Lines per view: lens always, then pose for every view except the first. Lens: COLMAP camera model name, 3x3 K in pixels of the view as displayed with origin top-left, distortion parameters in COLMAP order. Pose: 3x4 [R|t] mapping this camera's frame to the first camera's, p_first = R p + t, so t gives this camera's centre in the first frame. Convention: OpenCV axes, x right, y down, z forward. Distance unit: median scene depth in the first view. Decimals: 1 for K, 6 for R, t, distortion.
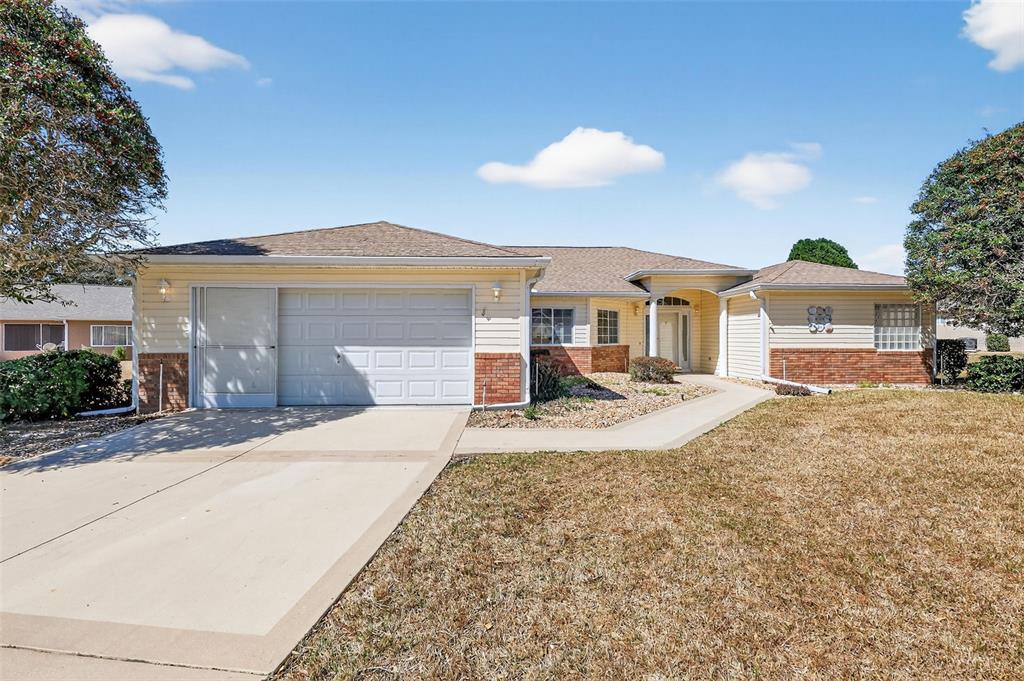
lens RADIAL K [[433.9, 0, 514.5], [0, 433.9, 342.8], [0, 0, 1]] dist [0.004623, -0.000472]
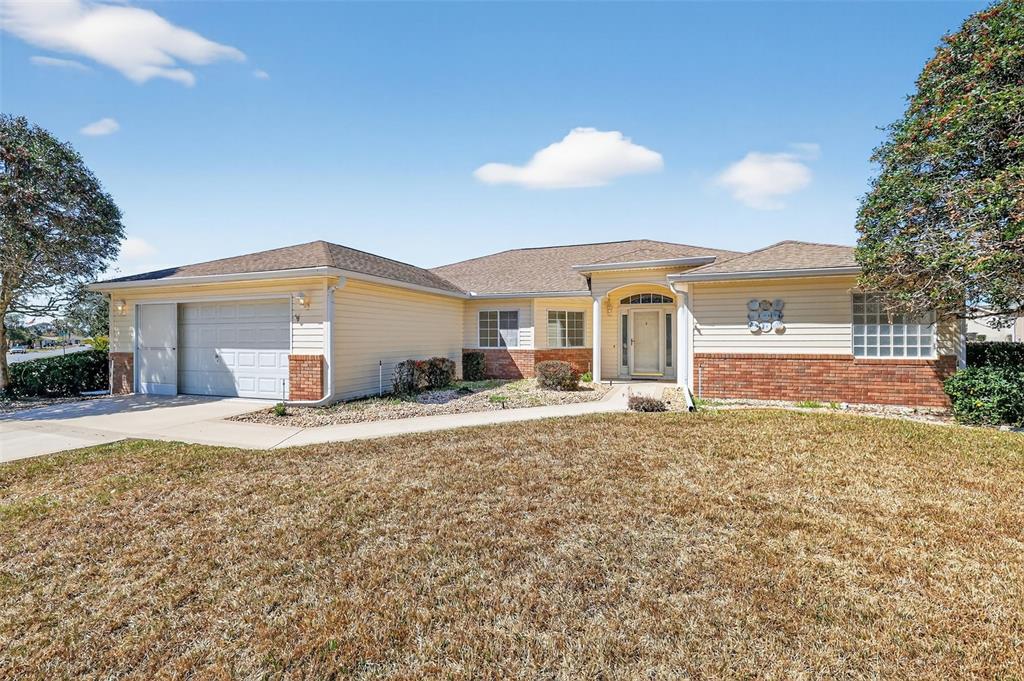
lens RADIAL K [[433.9, 0, 515.0], [0, 433.9, 336.9], [0, 0, 1]] dist [0.004623, -0.000472]
pose [[0.926858, -0.004698, -0.375384, 0.580975], [-0.001912, 0.999850, -0.017233, -0.003256], [0.375408, 0.016690, 0.926709, 0.114848]]
